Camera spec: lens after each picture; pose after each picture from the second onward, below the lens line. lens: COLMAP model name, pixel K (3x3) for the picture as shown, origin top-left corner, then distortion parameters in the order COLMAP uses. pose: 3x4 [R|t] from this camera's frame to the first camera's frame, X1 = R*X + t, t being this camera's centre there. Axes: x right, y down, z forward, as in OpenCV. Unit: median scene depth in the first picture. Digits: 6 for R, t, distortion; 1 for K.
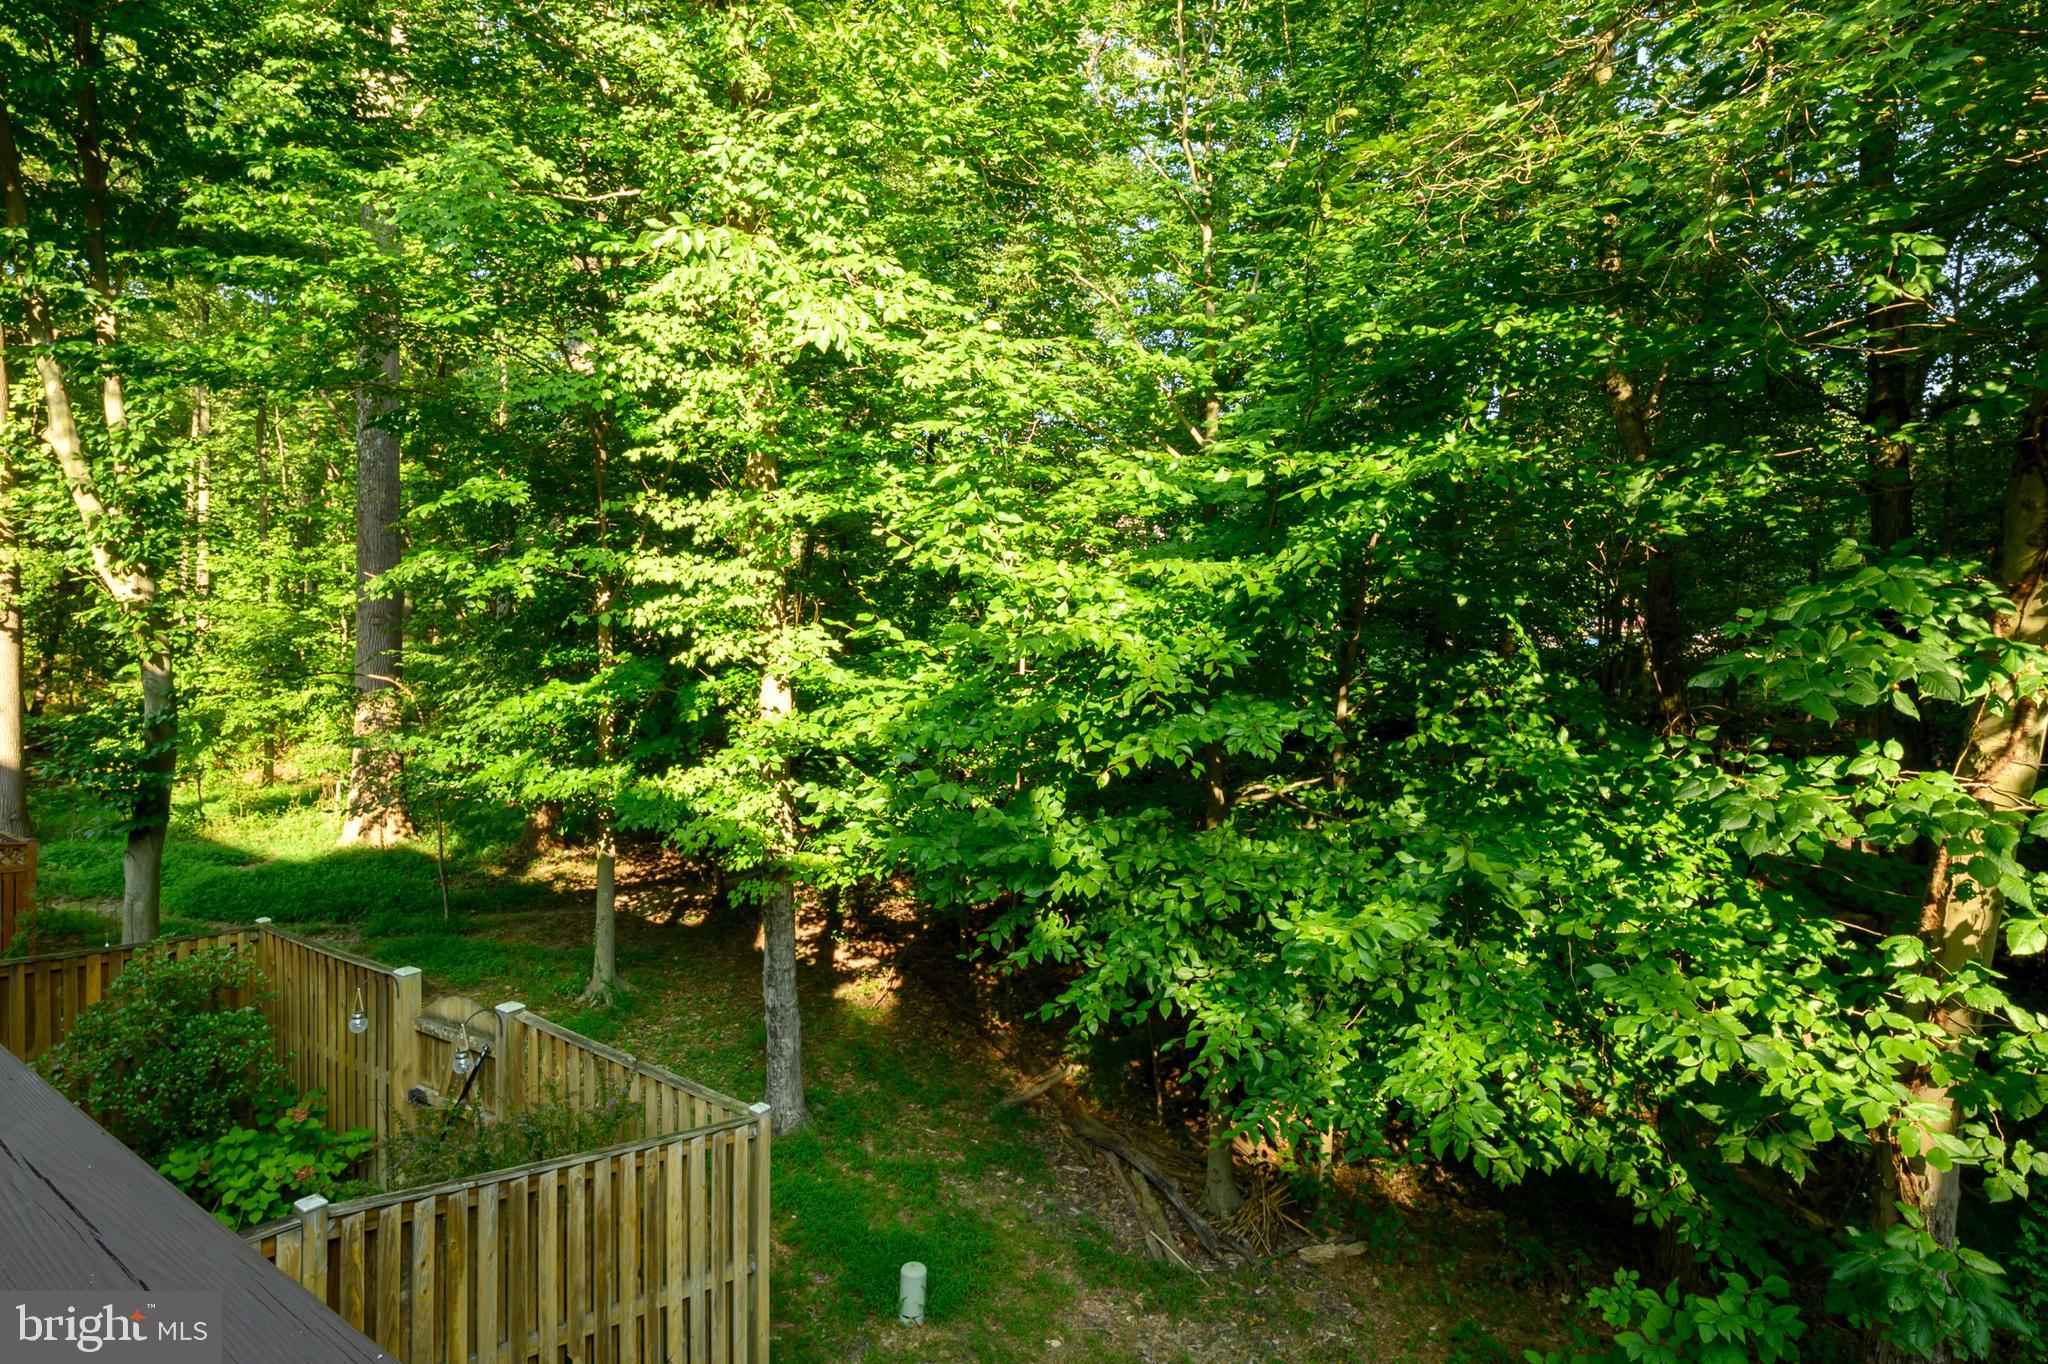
lens RADIAL K [[1112.0, 0, 1017.8], [0, 1112.0, 685.3], [0, 0, 1]] dist [0.005742, -0.003645]
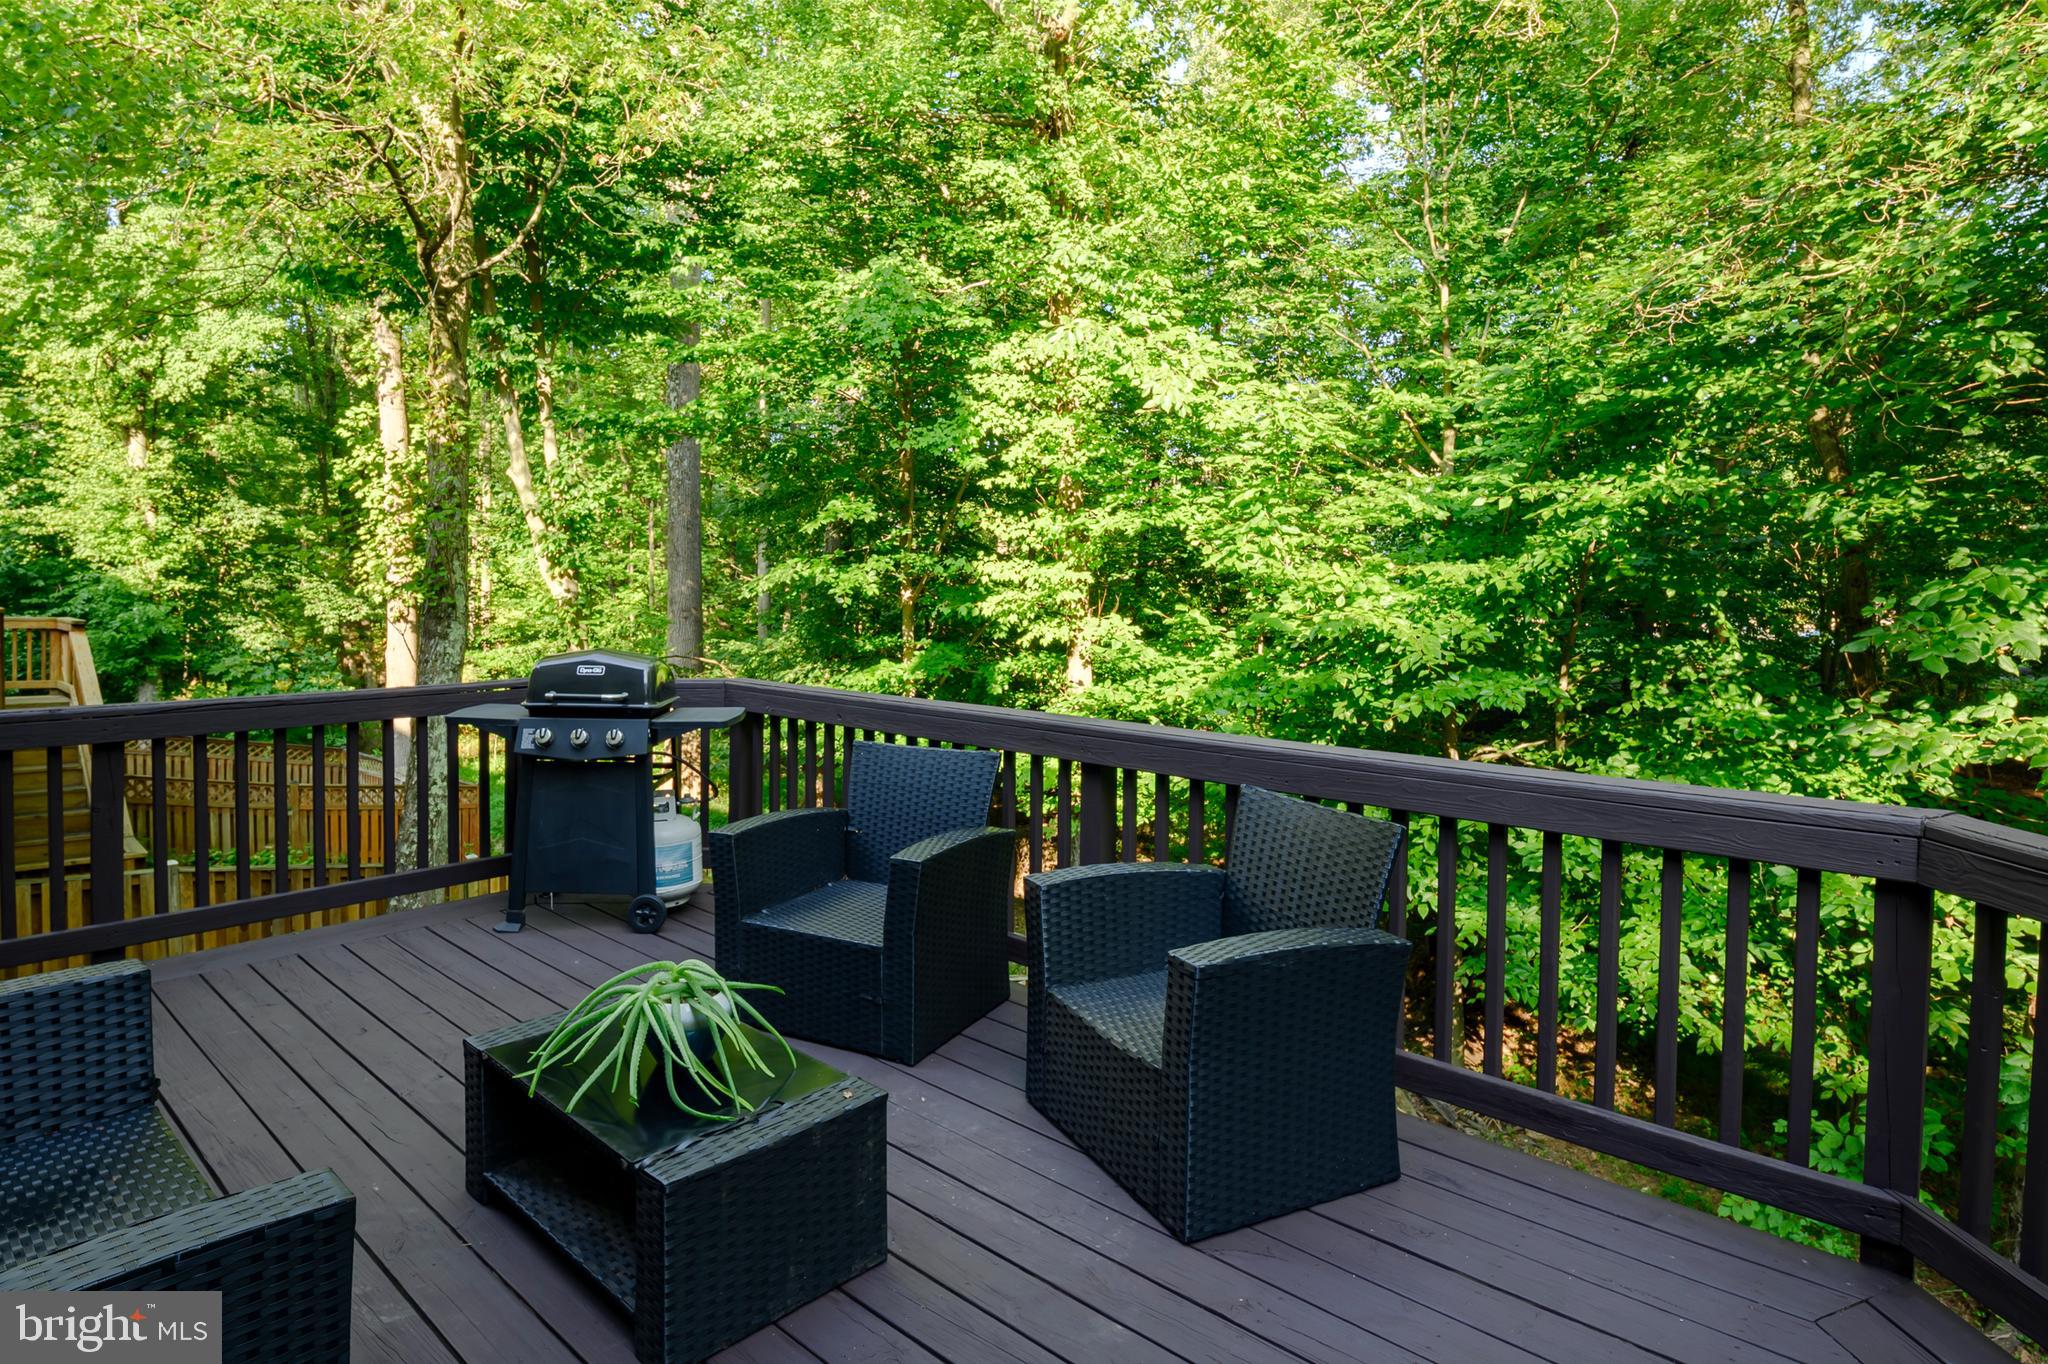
lens RADIAL K [[1112.0, 0, 1025.4], [0, 1112.0, 666.9], [0, 0, 1]] dist [0.005742, -0.003645]
pose [[0.989517, 0.004534, -0.144342, -0.126406], [-0.006289, 0.999912, -0.011706, 0.024457], [0.144276, 0.012491, 0.989459, -0.315009]]
